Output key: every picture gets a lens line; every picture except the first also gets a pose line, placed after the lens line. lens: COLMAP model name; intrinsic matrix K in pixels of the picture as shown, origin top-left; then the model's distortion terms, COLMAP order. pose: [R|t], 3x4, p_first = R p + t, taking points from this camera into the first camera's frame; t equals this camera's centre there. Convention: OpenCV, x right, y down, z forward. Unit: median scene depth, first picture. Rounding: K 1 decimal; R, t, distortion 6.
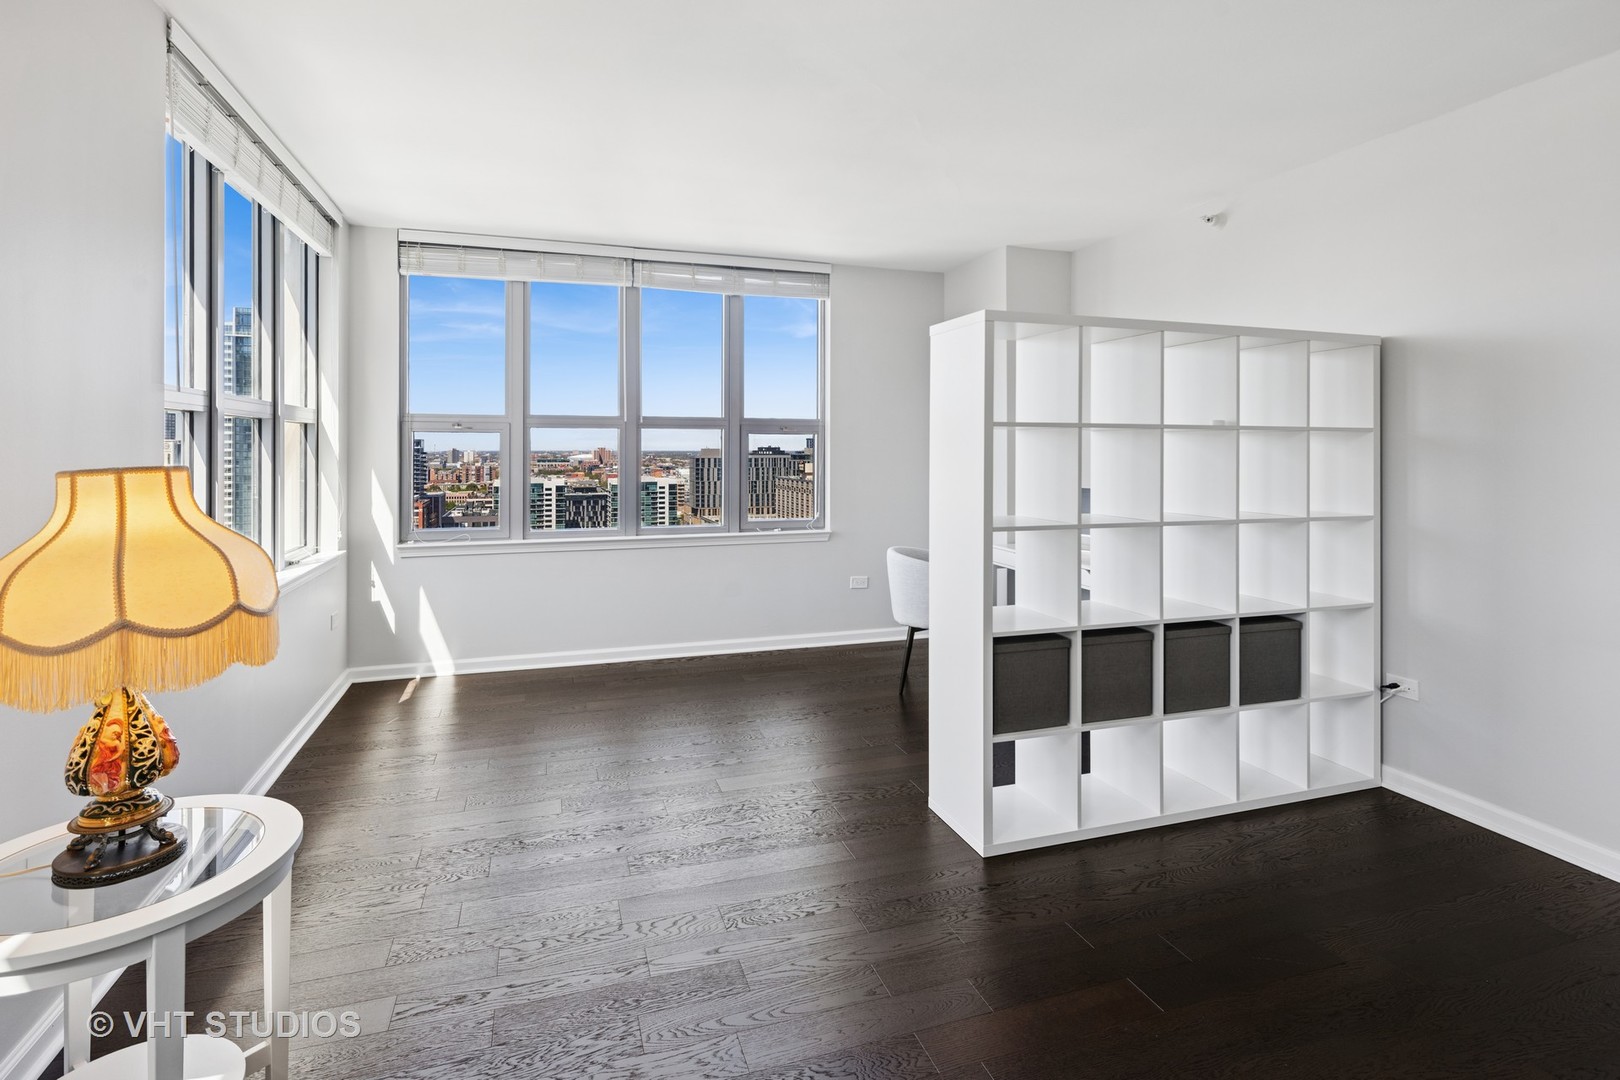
lens RADIAL K [[794.9, 0, 794.2], [0, 794.9, 445.6], [0, 0, 1]] dist [0.006510, -0.000116]
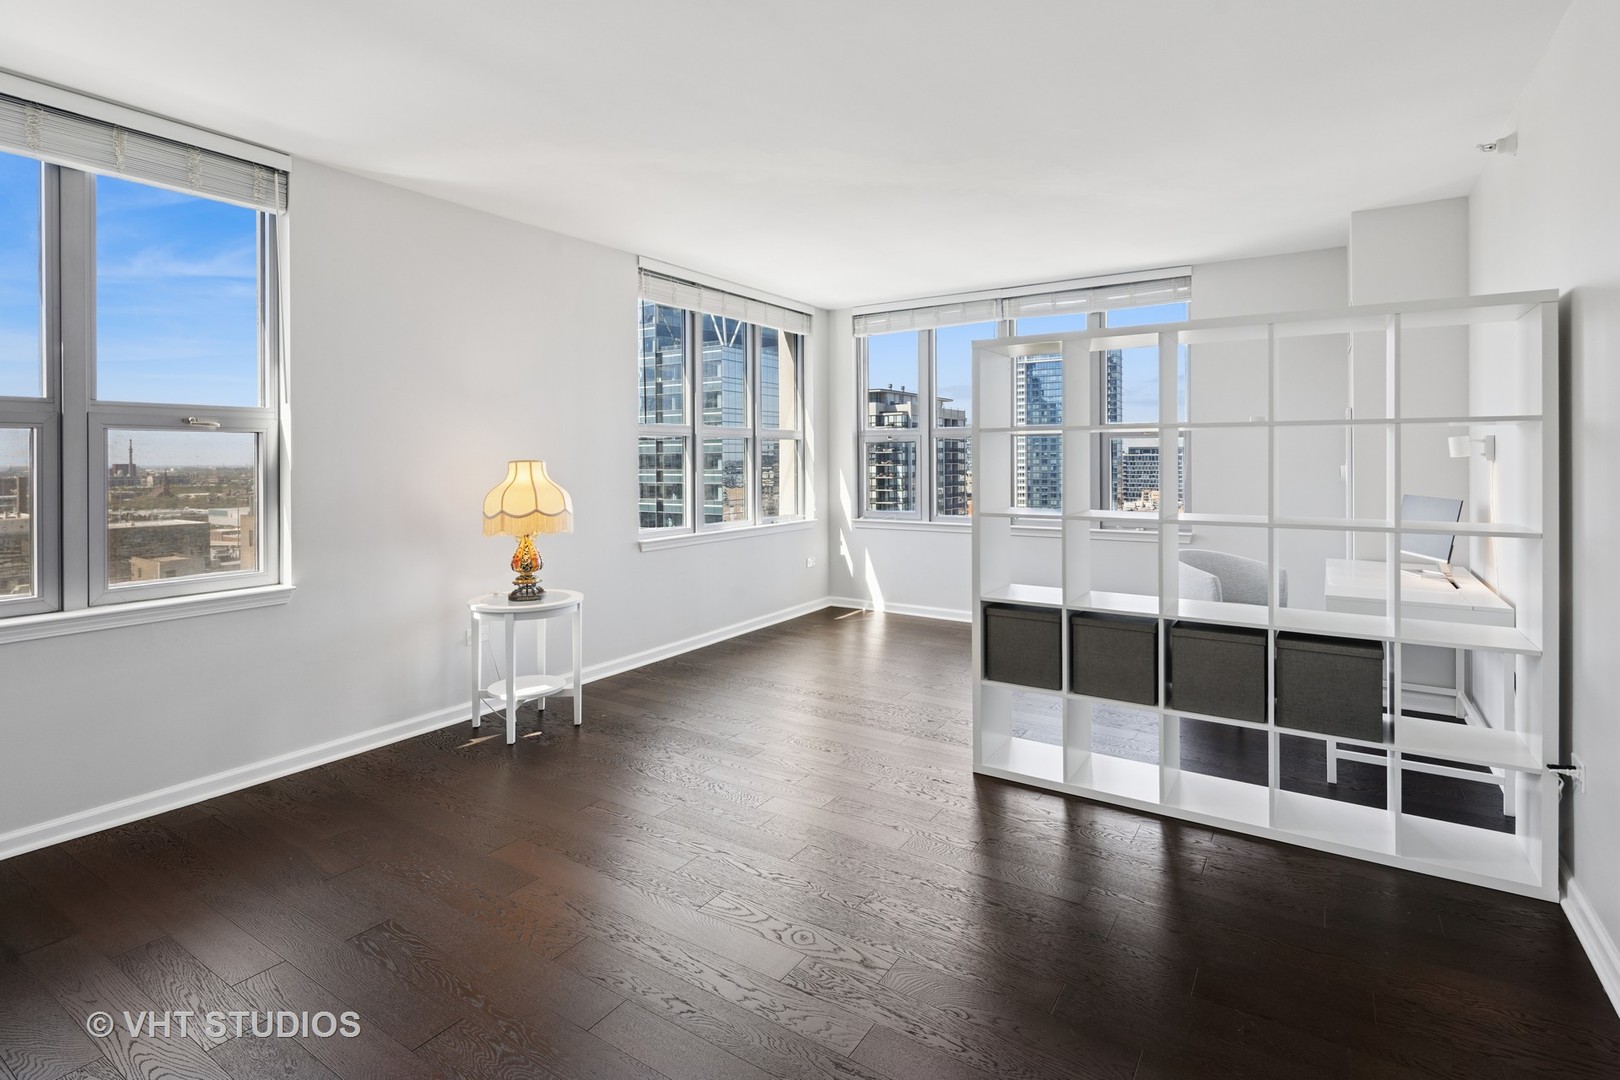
lens RADIAL K [[797.2, 0, 812.5], [0, 797.2, 462.9], [0, 0, 1]] dist [0.007920, -0.003600]
pose [[0.623368, 0.000722, -0.781928, 0.631360], [0.008996, 0.999927, 0.008095, 0.006376], [0.781877, -0.012080, 0.623316, 0.006163]]
